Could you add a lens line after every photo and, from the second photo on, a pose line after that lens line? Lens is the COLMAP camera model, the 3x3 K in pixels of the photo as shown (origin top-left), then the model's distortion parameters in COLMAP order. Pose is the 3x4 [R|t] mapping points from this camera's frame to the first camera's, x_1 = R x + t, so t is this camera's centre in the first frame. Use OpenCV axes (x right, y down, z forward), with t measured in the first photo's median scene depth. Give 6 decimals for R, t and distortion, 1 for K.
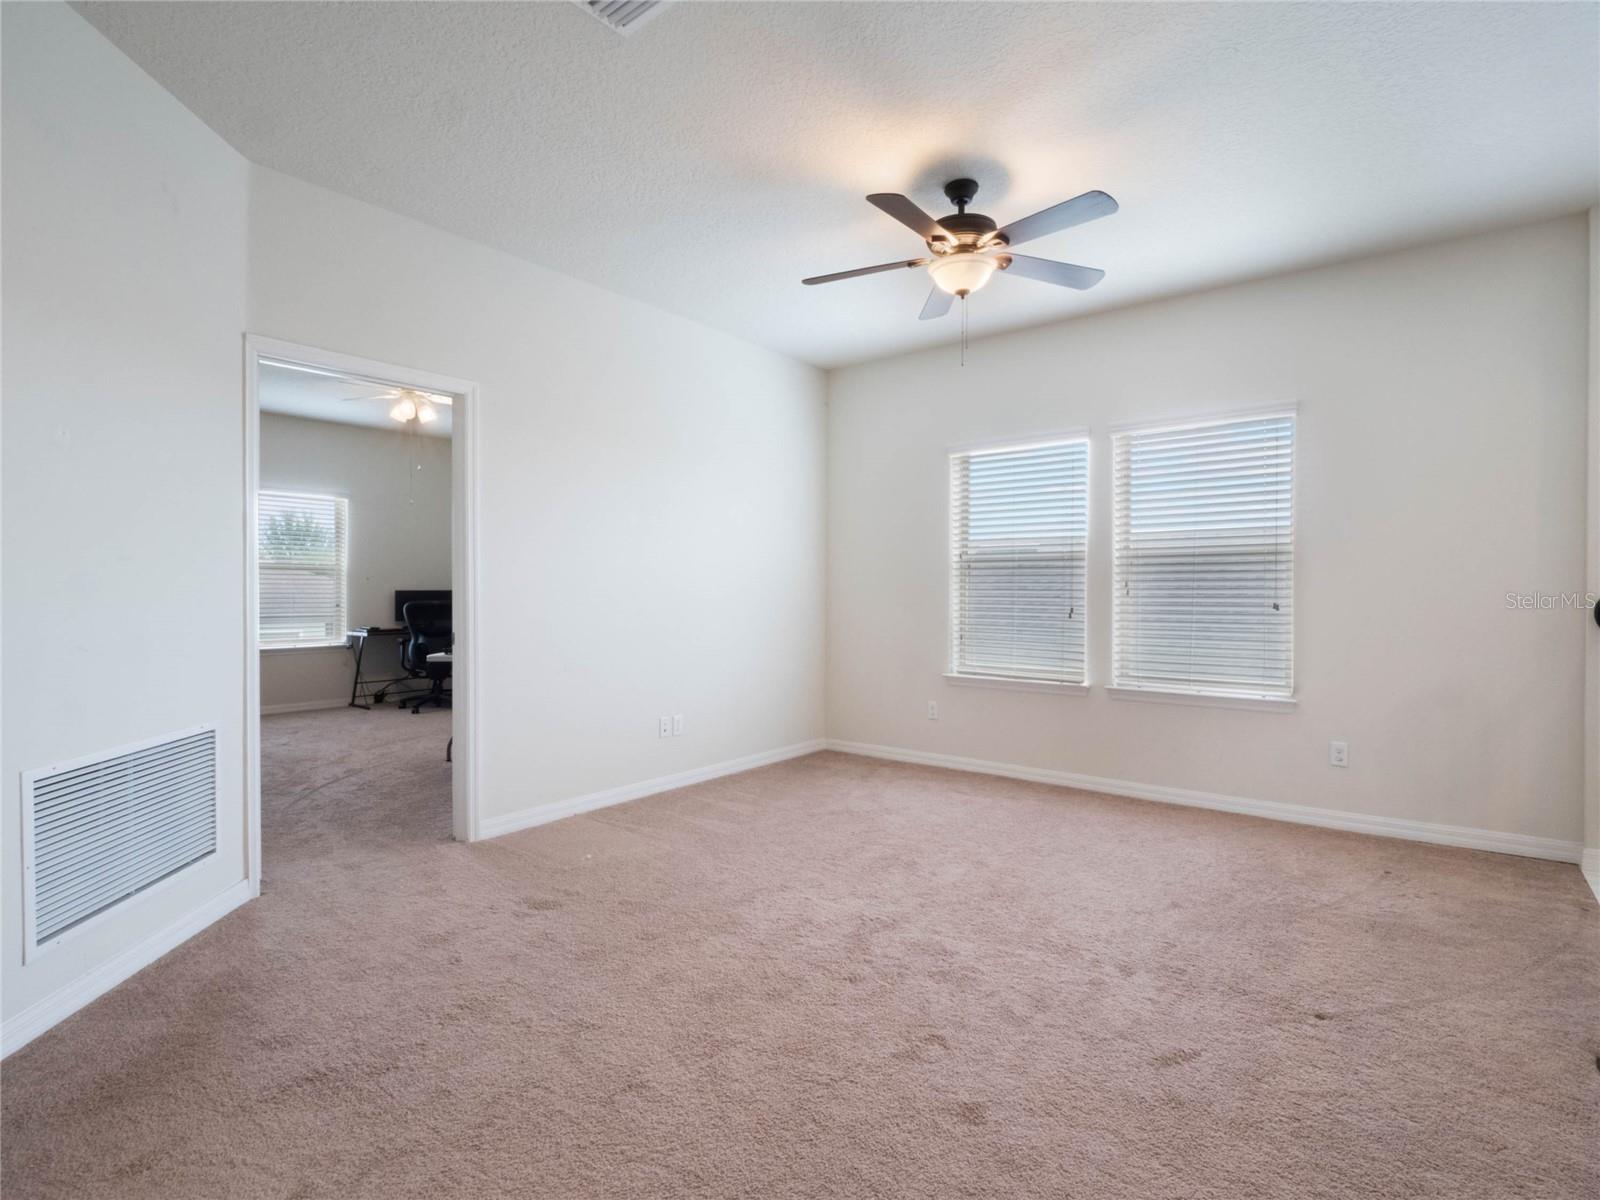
lens RADIAL K [[792.2, 0, 798.0], [0, 792.2, 594.1], [0, 0, 1]] dist [-0.009753, -0.001860]
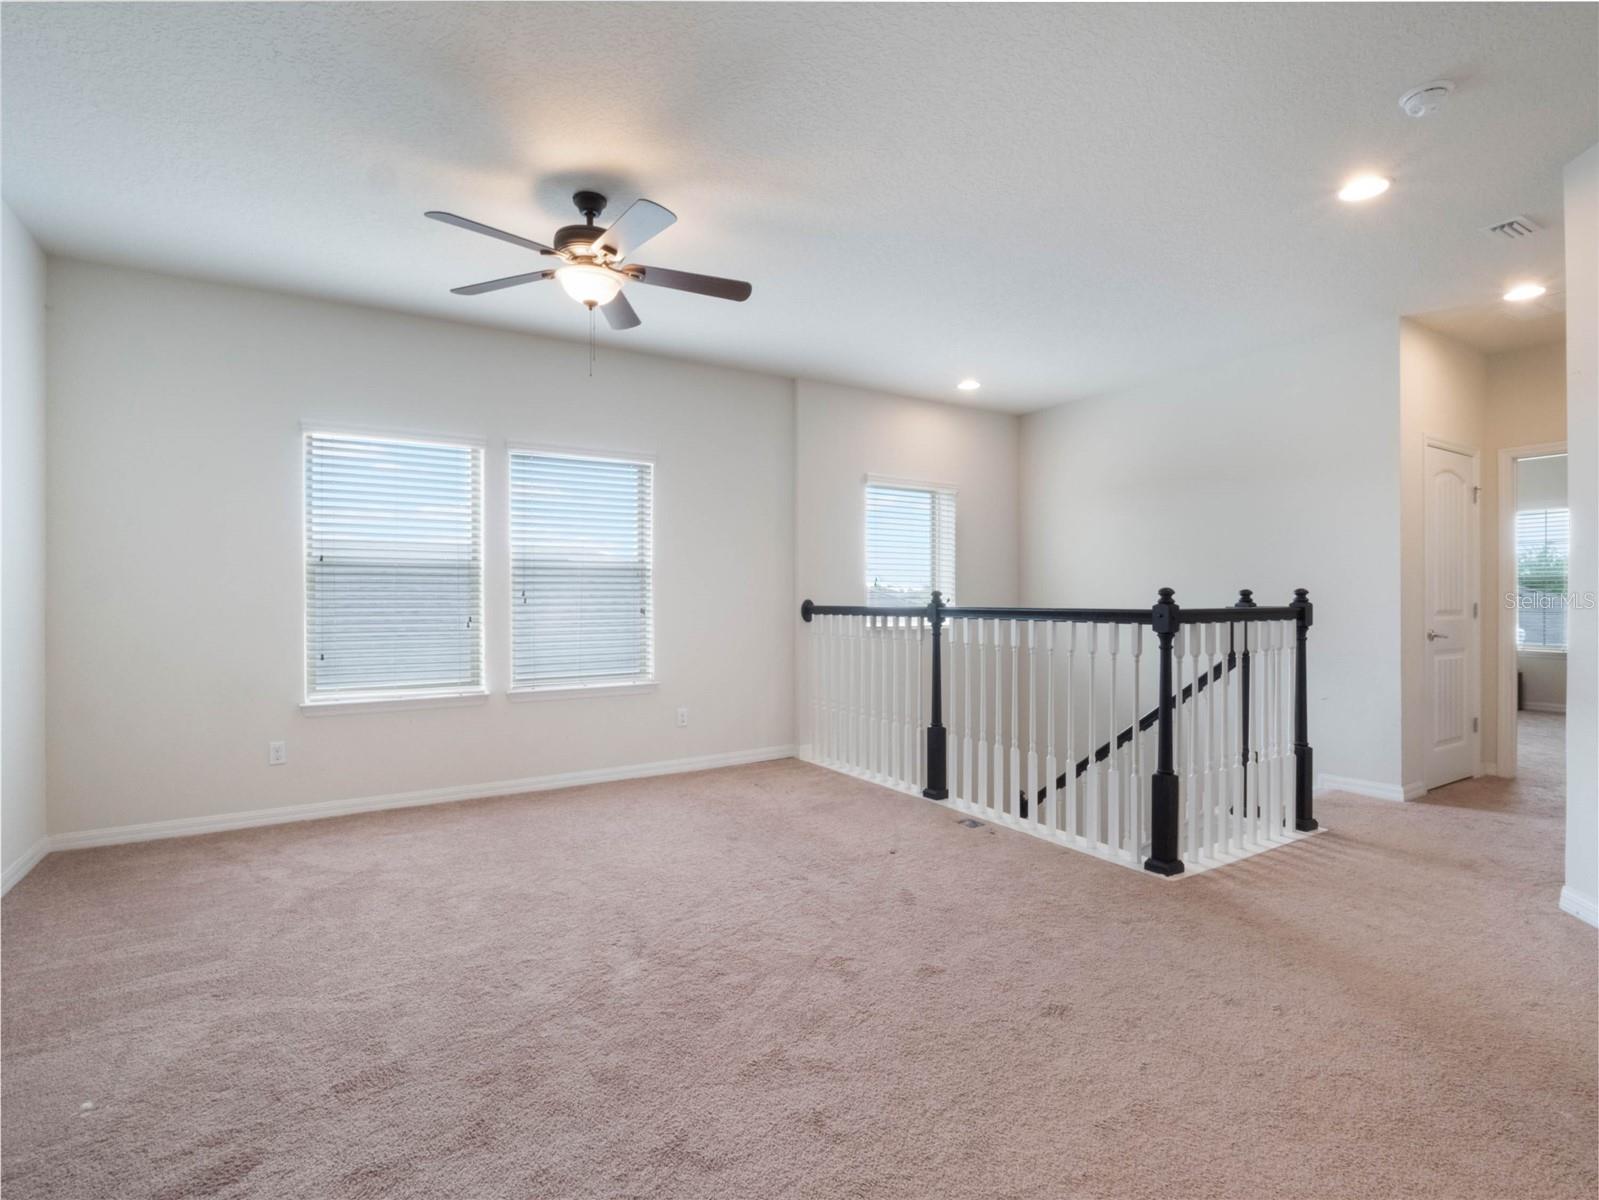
lens RADIAL K [[791.7, 0, 797.1], [0, 791.7, 598.7], [0, 0, 1]] dist [-0.009753, -0.001860]
pose [[0.341199, -0.003676, 0.939984, -0.558841], [0.012309, 0.999924, -0.000558, -0.000700], [-0.939911, 0.011761, 0.341218, 0.350784]]
